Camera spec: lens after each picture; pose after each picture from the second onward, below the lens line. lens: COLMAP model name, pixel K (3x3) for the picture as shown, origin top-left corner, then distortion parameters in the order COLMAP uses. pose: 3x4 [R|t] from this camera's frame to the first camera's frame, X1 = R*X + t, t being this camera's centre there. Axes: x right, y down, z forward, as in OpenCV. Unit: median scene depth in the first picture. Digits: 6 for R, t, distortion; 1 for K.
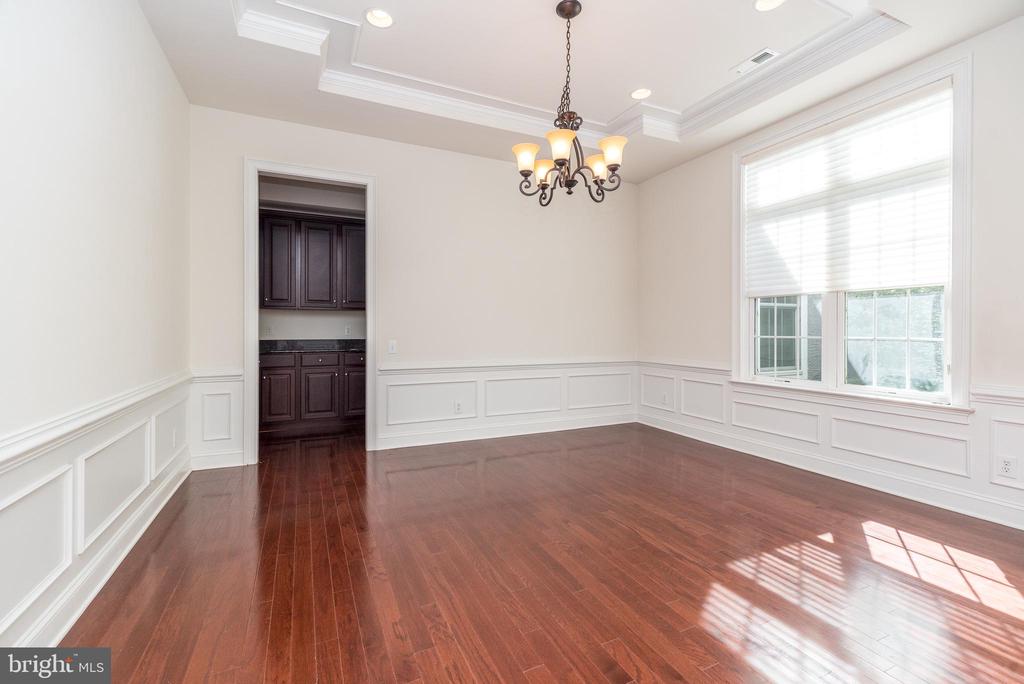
lens RADIAL K [[448.4, 0, 513.1], [0, 448.4, 335.4], [0, 0, 1]] dist [0.008609, 0.000183]
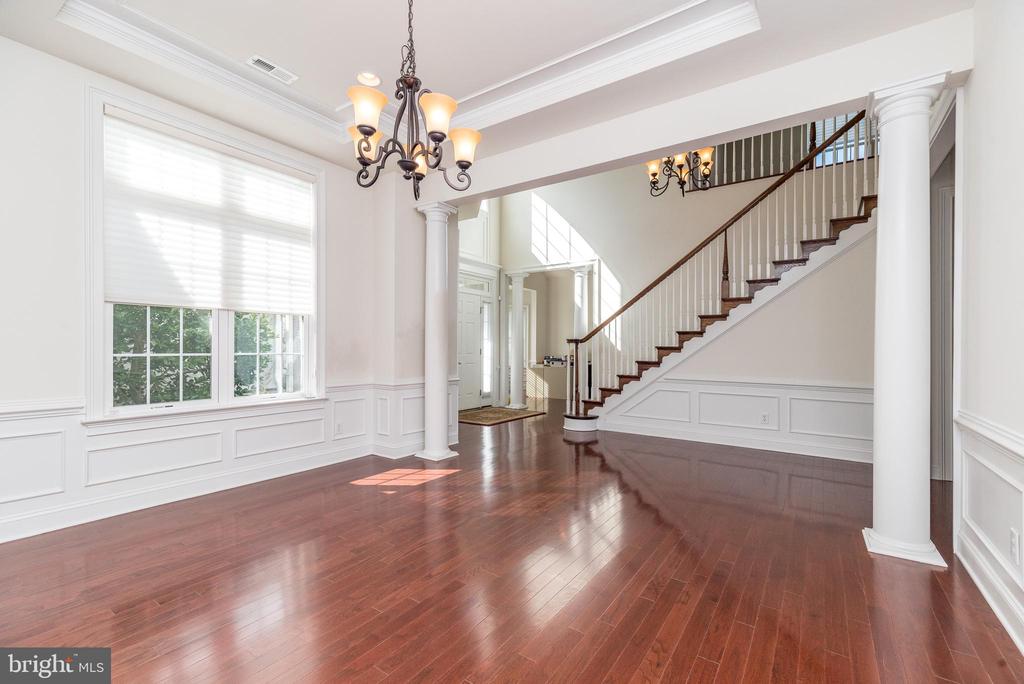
lens RADIAL K [[448.4, 0, 518.1], [0, 448.4, 344.7], [0, 0, 1]] dist [0.008609, 0.000183]
pose [[-0.502505, -0.004444, 0.864563, -0.542397], [0.000285, 0.999986, 0.005305, -0.022798], [-0.864574, 0.002912, -0.502497, 0.986465]]
